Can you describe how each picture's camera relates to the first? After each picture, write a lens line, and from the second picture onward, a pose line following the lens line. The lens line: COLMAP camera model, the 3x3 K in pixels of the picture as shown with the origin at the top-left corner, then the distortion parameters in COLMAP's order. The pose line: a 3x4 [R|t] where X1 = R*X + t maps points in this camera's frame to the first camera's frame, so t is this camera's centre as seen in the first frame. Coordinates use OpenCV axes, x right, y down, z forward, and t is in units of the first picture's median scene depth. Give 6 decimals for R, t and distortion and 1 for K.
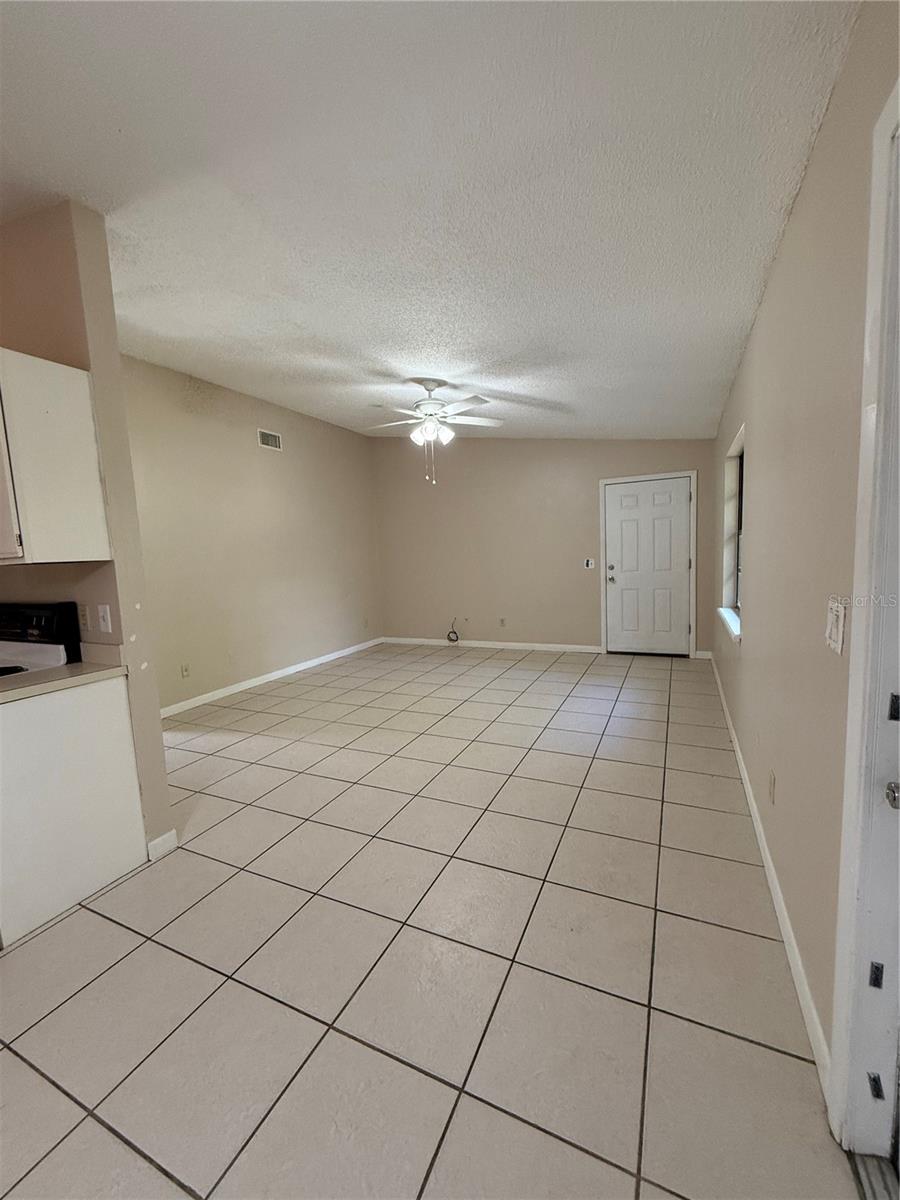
lens RADIAL K [[479.5, 0, 448.2], [0, 479.5, 596.6], [0, 0, 1]] dist [-0.000206, 0.000064]
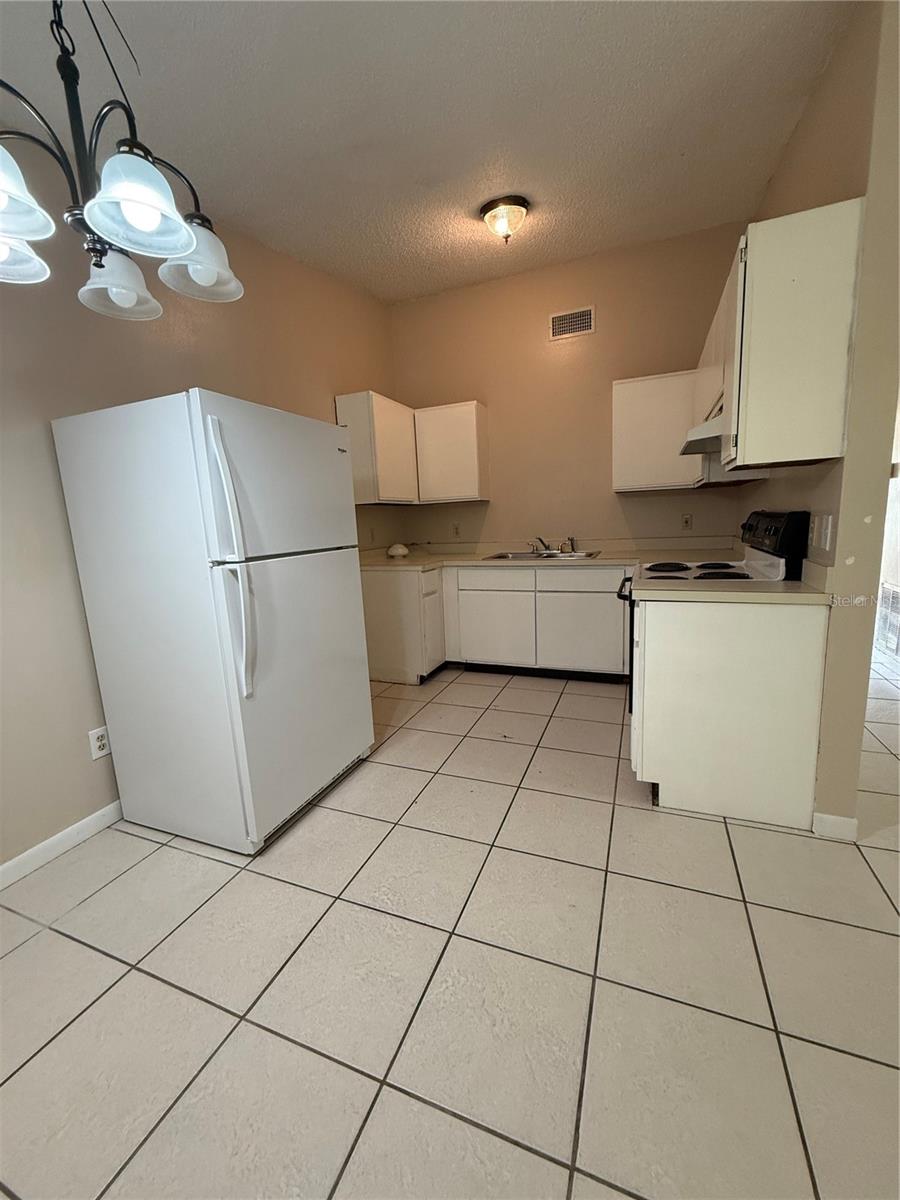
lens RADIAL K [[479.5, 0, 448.2], [0, 479.5, 596.6], [0, 0, 1]] dist [-0.000206, 0.000064]
pose [[0.058938, 0.204593, -0.977071, 0.064717], [-0.046376, 0.978277, 0.202048, 0.017567], [0.997184, 0.033404, 0.067145, 0.312428]]
